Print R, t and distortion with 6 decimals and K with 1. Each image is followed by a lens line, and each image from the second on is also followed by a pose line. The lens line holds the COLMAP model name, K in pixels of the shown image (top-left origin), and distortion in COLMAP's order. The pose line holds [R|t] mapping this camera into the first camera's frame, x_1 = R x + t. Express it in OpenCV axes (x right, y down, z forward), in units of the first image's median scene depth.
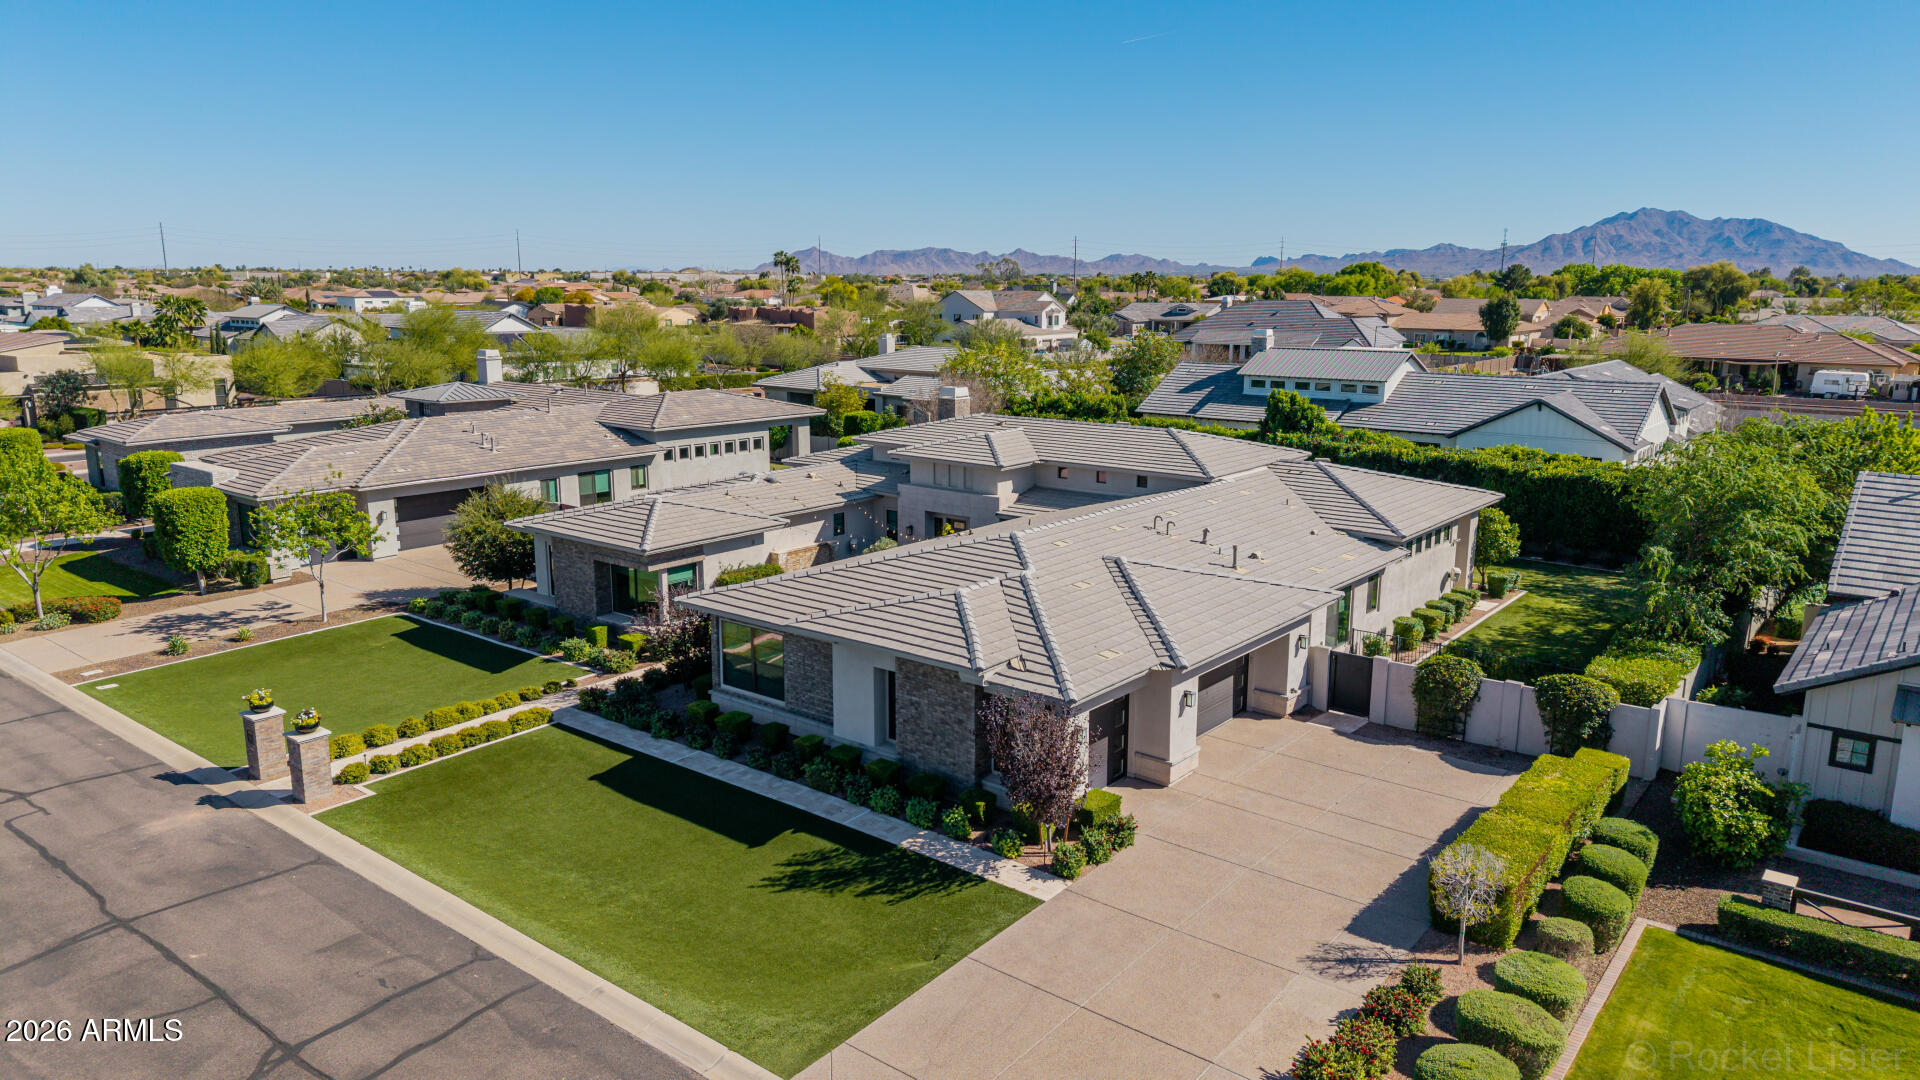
lens RADIAL K [[1281.9, 0, 960.0], [0, 1281.9, 540.0], [0, 0, 1]] dist [0.016745, -0.002528]
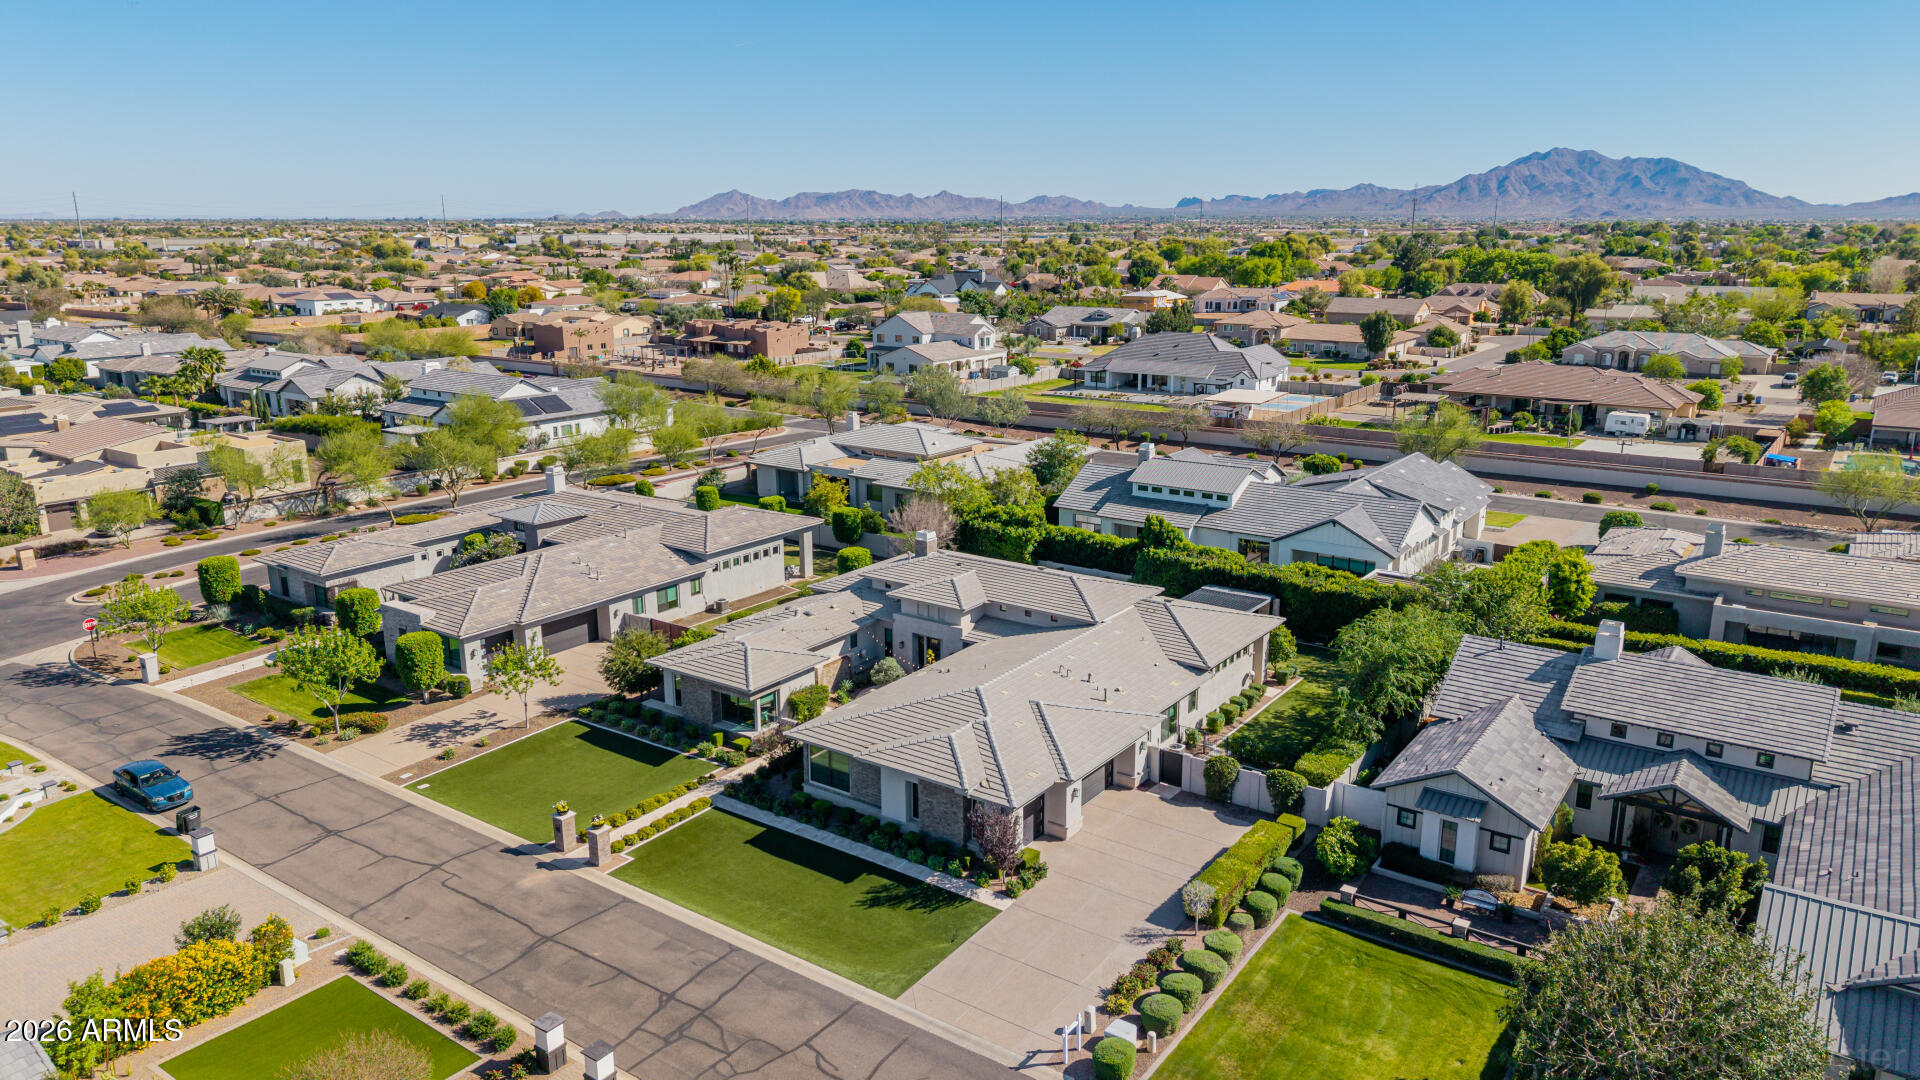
lens RADIAL K [[1271.2, 0, 960.0], [0, 1271.2, 540.0], [0, 0, 1]] dist [0.060639, -0.081008]
pose [[0.998376, -0.020350, 0.053201, -0.073217], [0.018076, 0.998916, 0.042886, -0.296381], [-0.054017, -0.041855, 0.997662, -0.747404]]
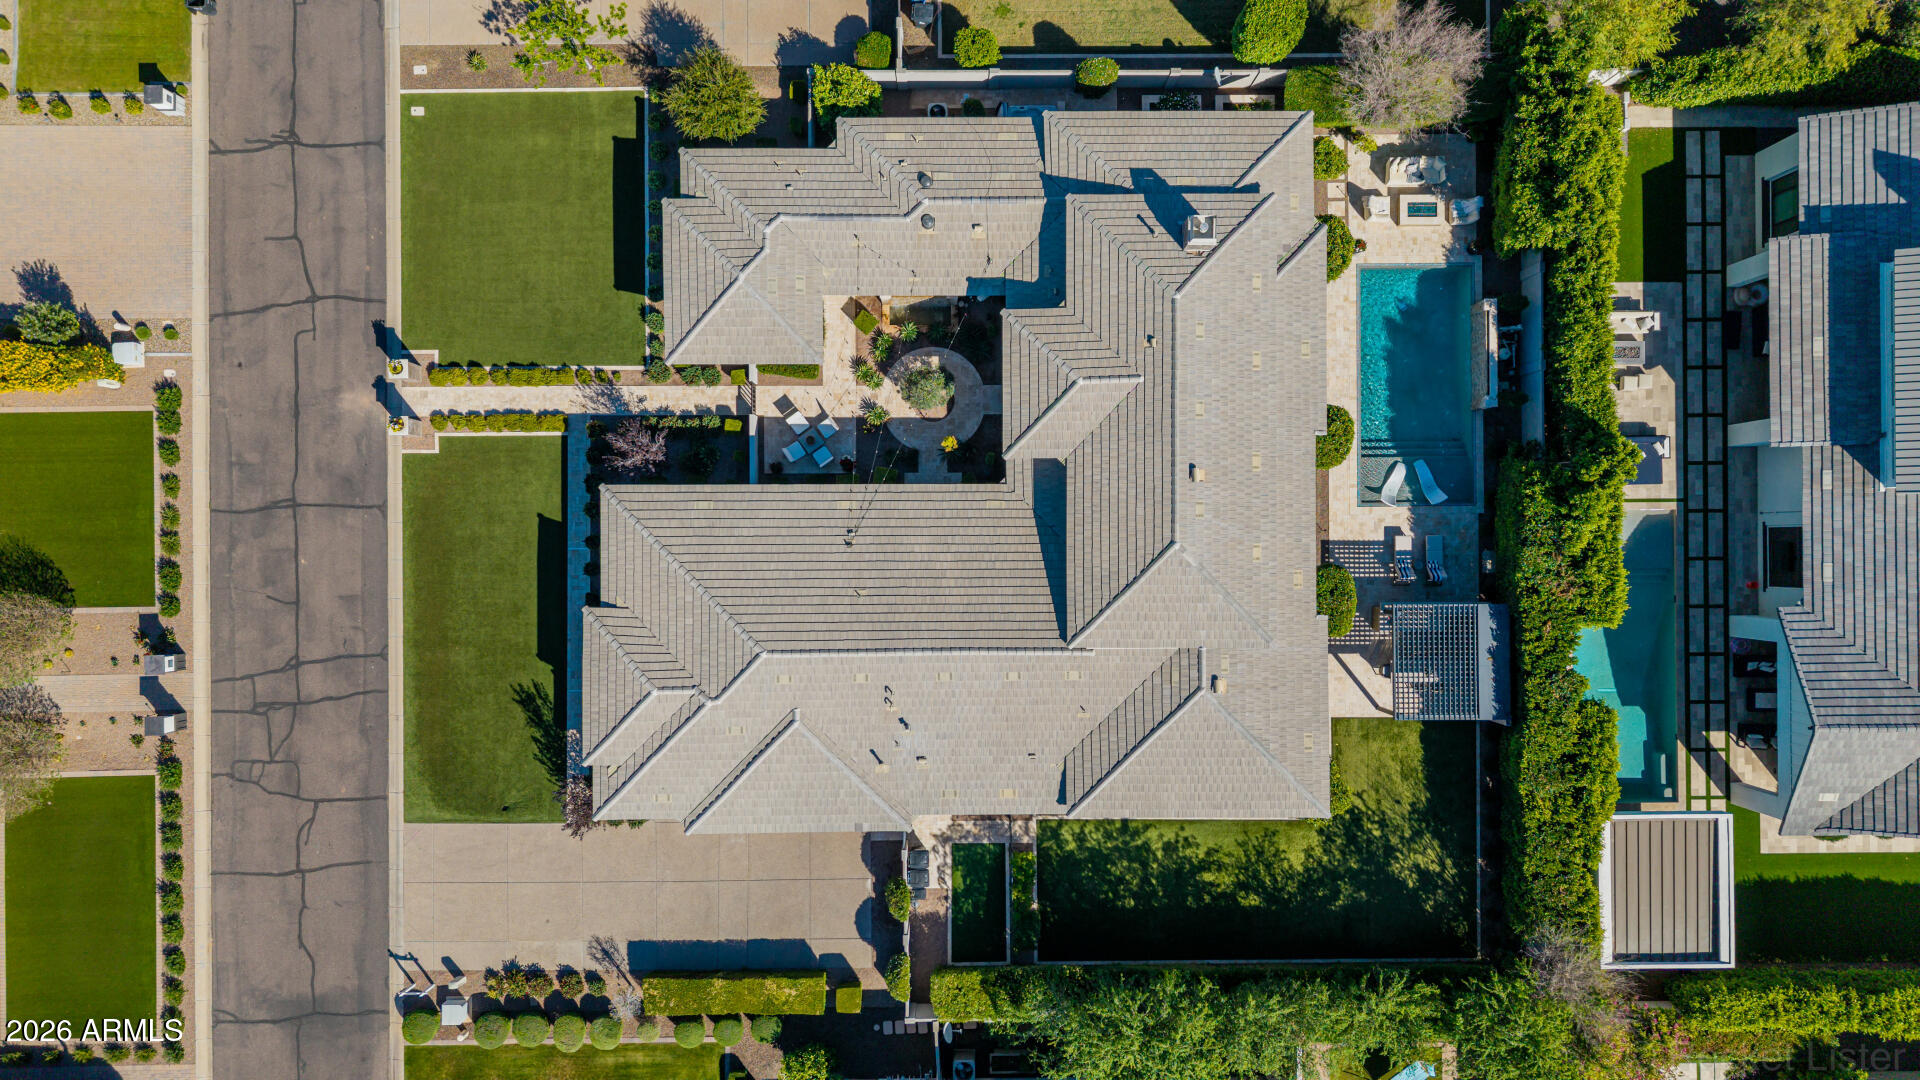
lens RADIAL K [[1299.4, 0, 969.2], [0, 1299.4, 543.8], [0, 0, 1]] dist [0.043982, -0.038422]
pose [[0.630877, 0.775879, 0.002485, 0.092562], [-0.166209, 0.132017, 0.977213, -1.535235], [0.757871, -0.616914, 0.212245, 1.004101]]
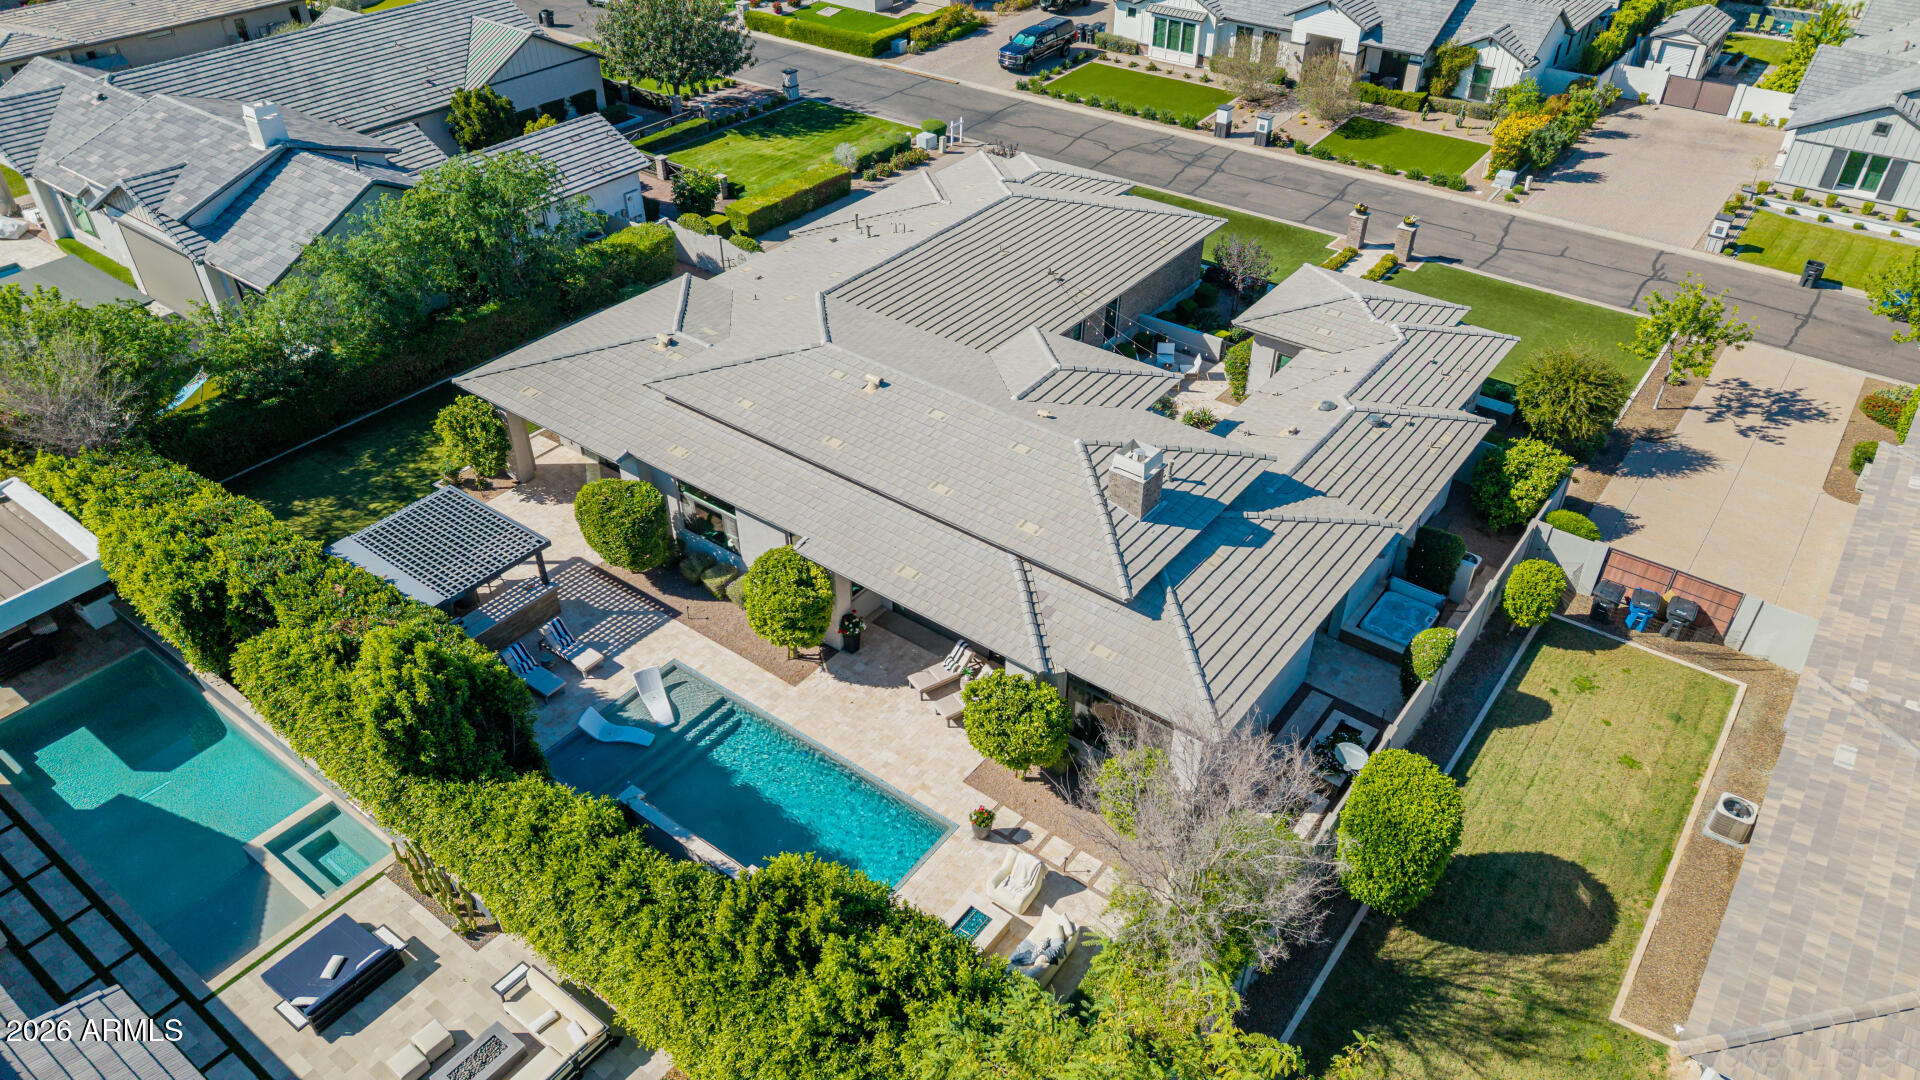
lens RADIAL K [[1299.4, 0, 969.2], [0, 1299.4, 543.8], [0, 0, 1]] dist [0.043982, -0.038422]
pose [[-0.999227, 0.015852, -0.035977, 0.158632], [-0.016015, 0.671618, 0.740725, -0.897846], [0.035905, 0.740728, -0.670844, 2.447245]]
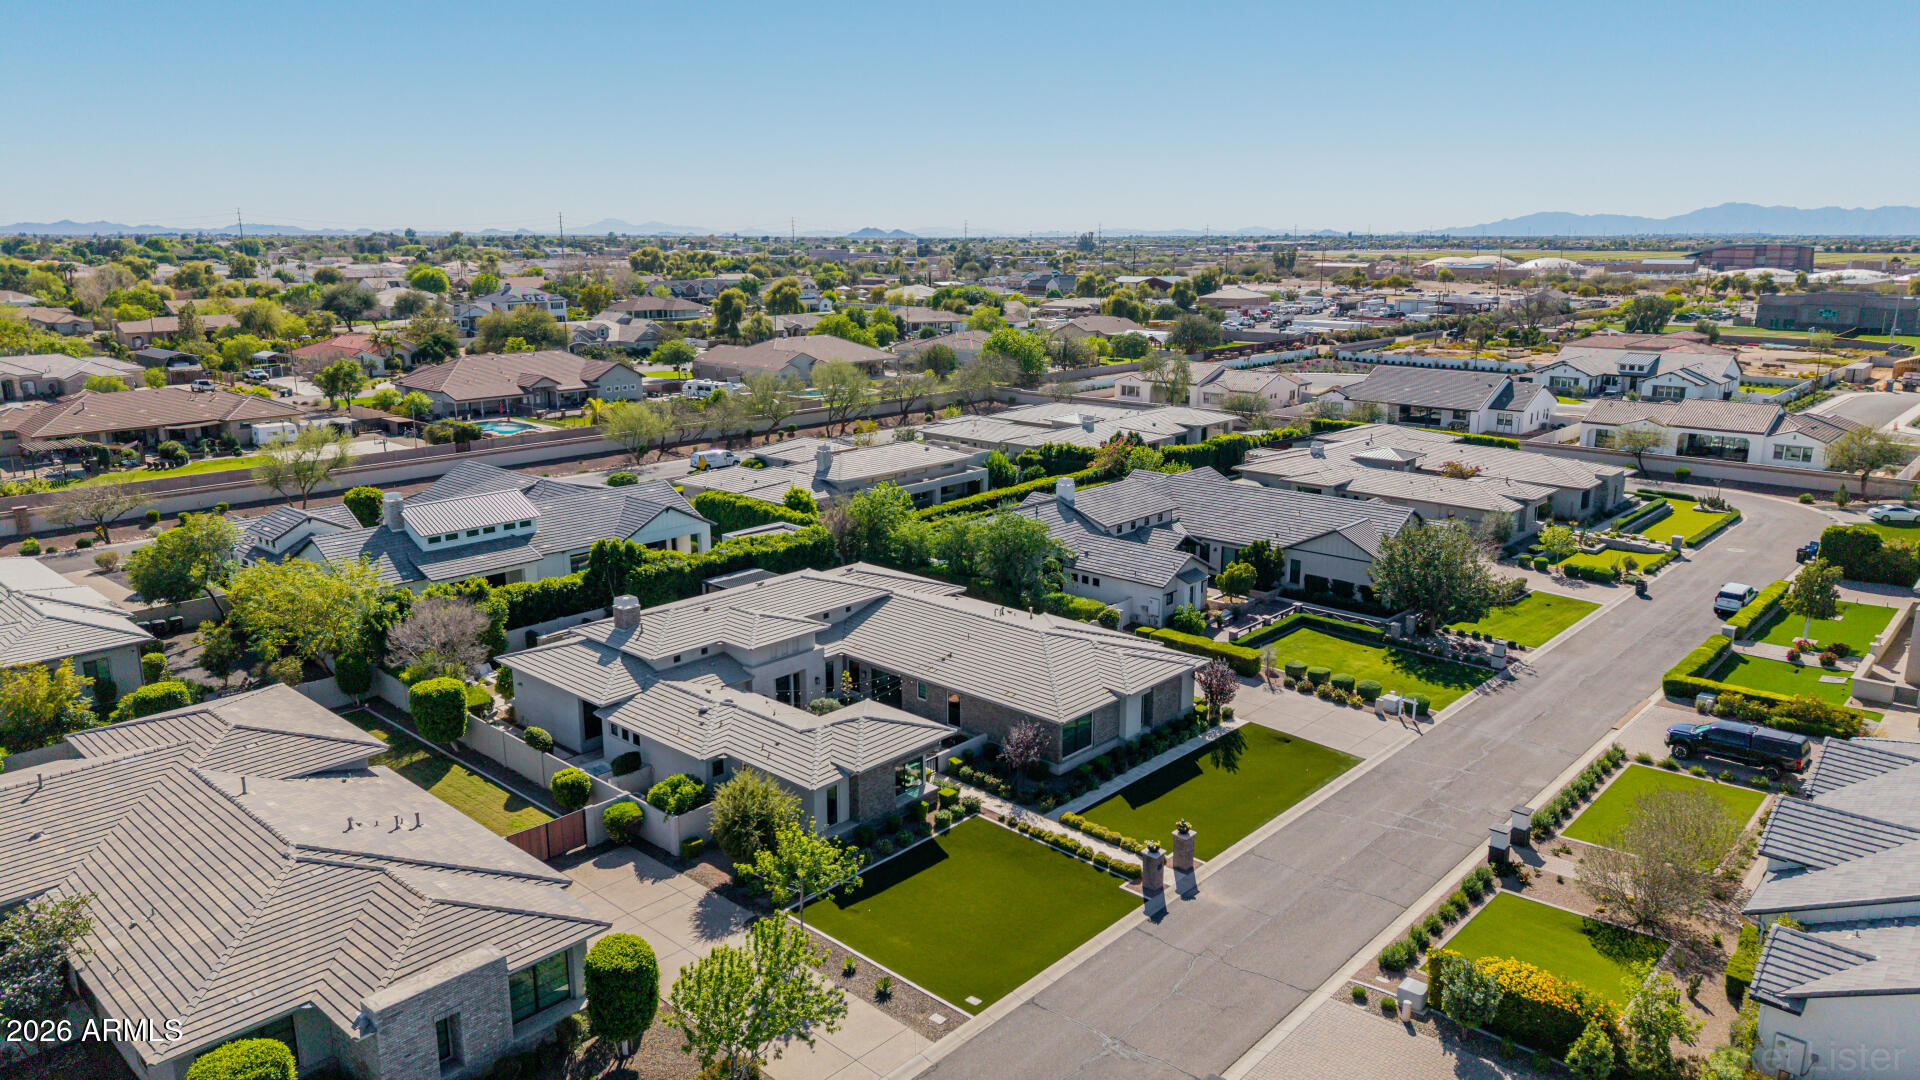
lens RADIAL K [[1271.2, 0, 960.0], [0, 1271.2, 540.0], [0, 0, 1]] dist [0.060639, -0.081008]
pose [[0.065196, -0.235184, 0.969762, -1.998106], [0.198988, 0.955375, 0.218318, -0.649249], [-0.977831, 0.178737, 0.109085, 0.939712]]
